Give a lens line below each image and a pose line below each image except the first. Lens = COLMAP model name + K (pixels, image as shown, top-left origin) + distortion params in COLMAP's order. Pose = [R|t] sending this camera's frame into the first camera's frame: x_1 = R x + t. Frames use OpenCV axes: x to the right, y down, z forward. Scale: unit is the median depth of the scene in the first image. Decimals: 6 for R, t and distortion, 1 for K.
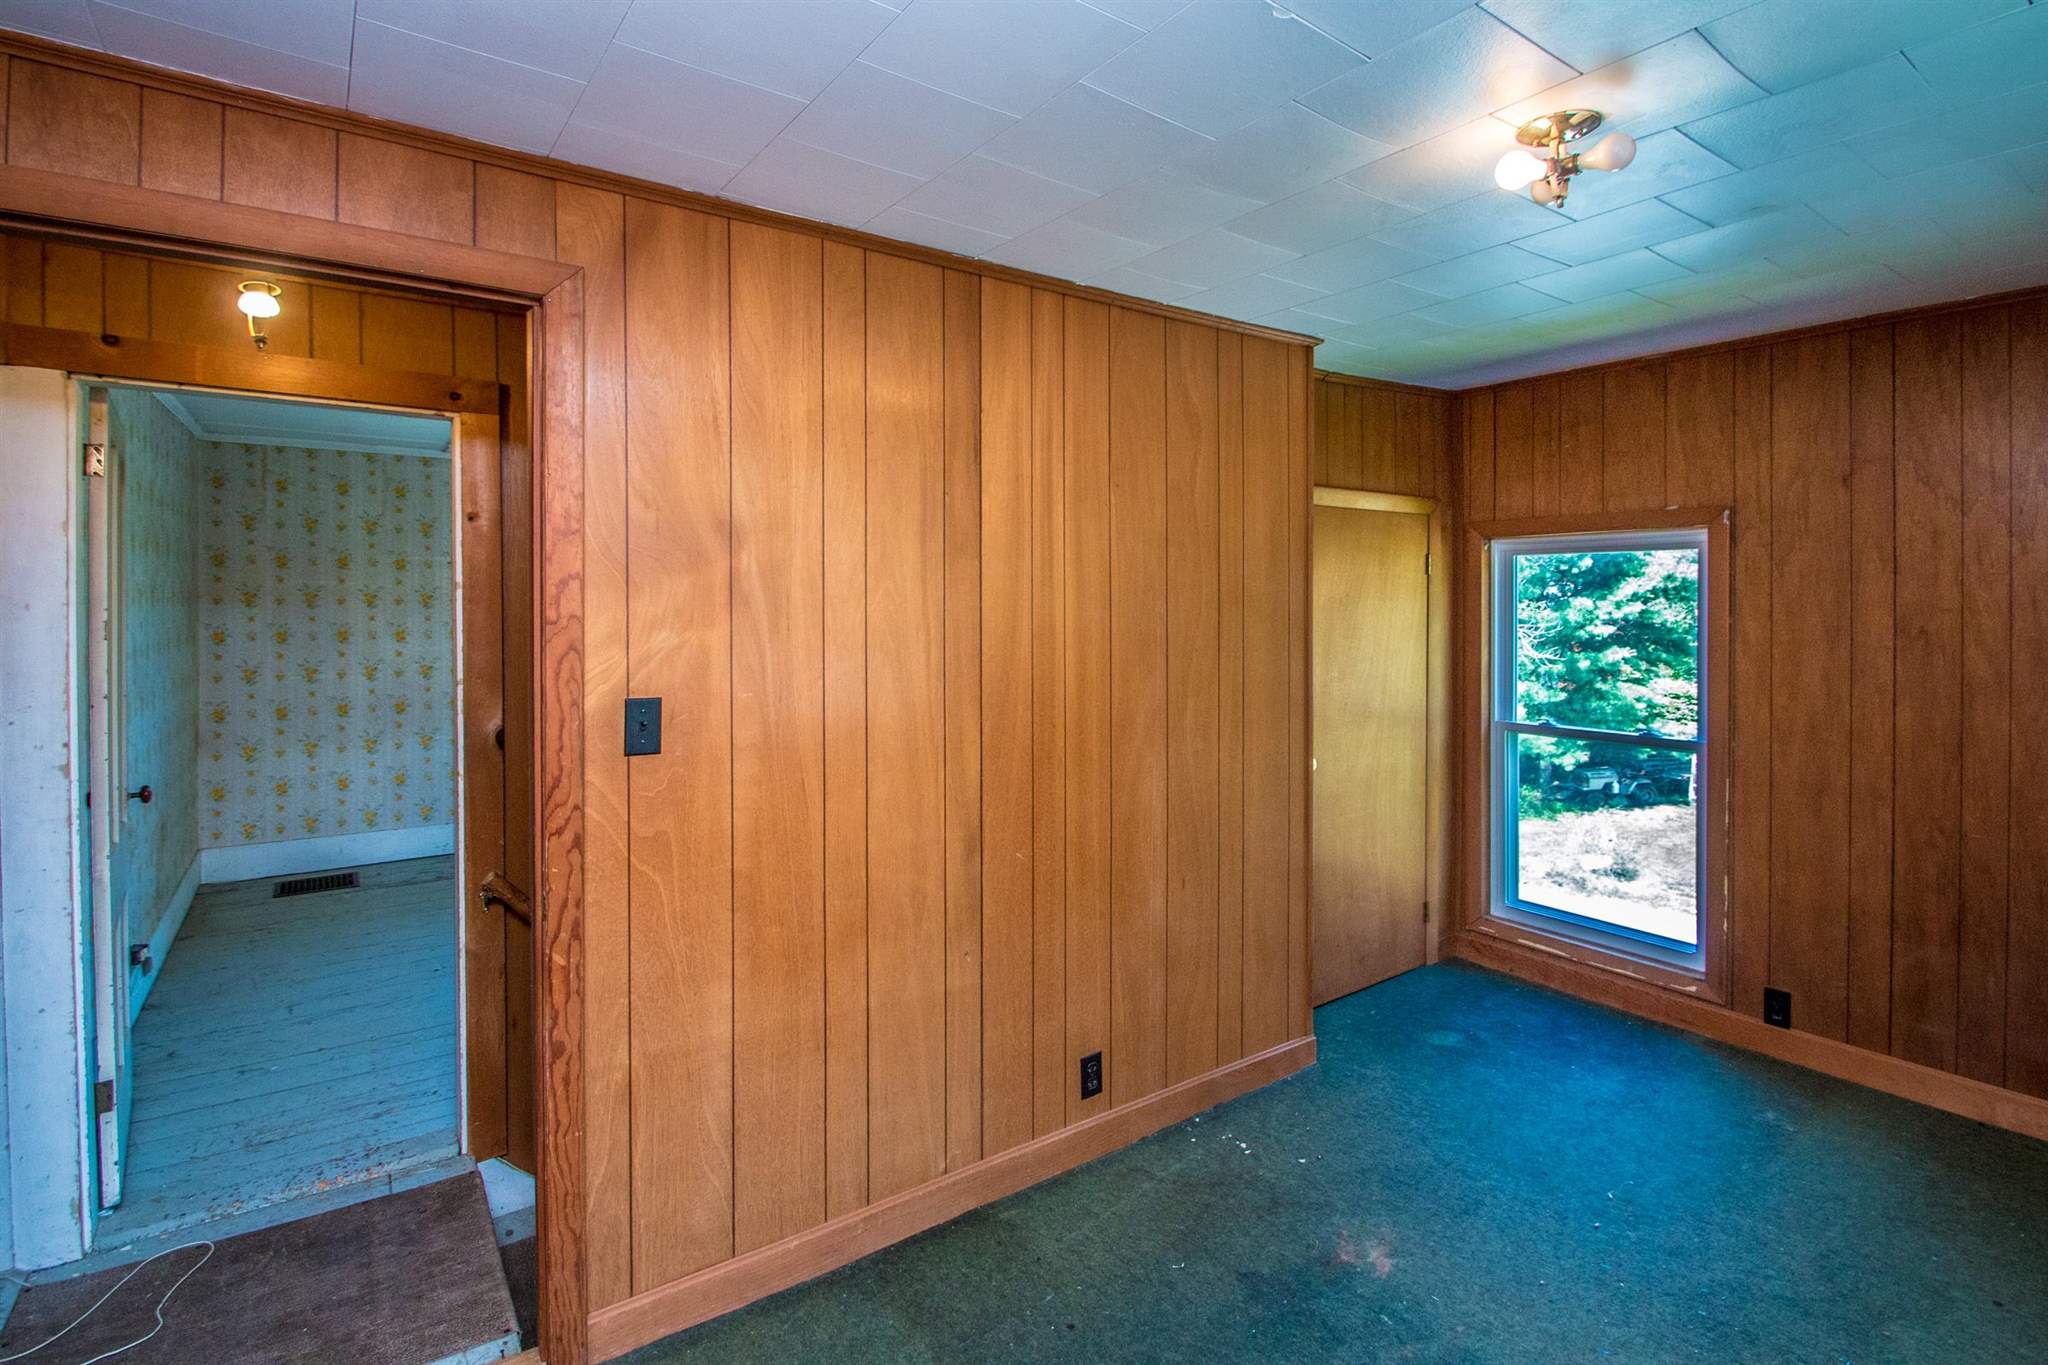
lens RADIAL K [[992.9, 0, 1059.0], [0, 992.9, 601.7], [0, 0, 1]] dist [0.000847, -0.009790]
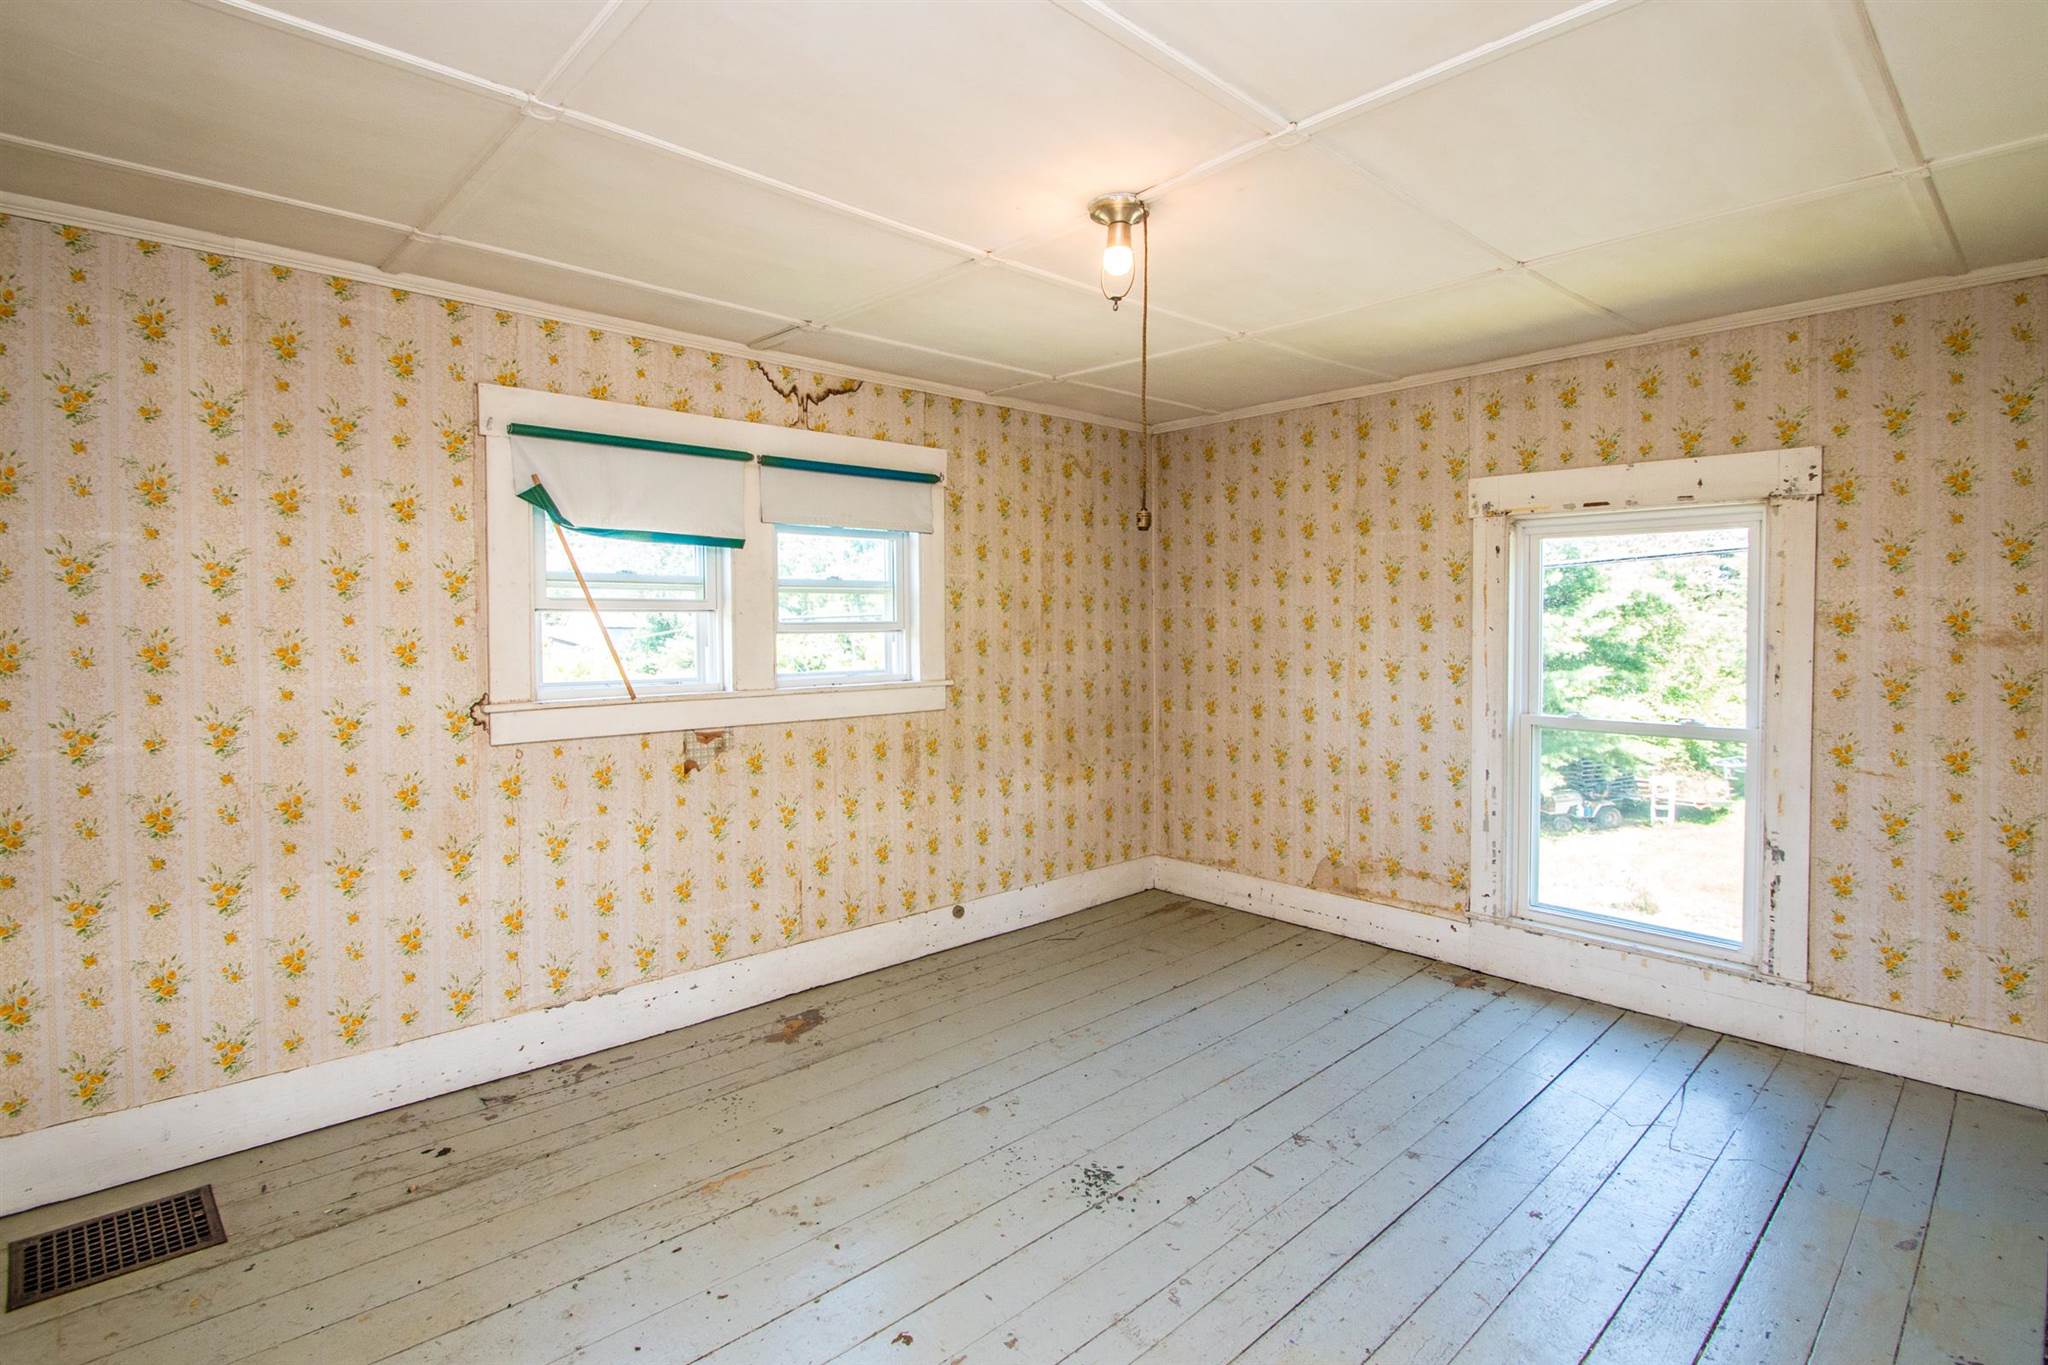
lens RADIAL K [[992.9, 0, 1034.2], [0, 992.9, 643.3], [0, 0, 1]] dist [0.000847, -0.009790]
pose [[0.991964, -0.002283, 0.126500, -0.108747], [-0.000401, 0.999775, 0.021185, 0.005172], [-0.126520, -0.021066, 0.991740, 0.142942]]
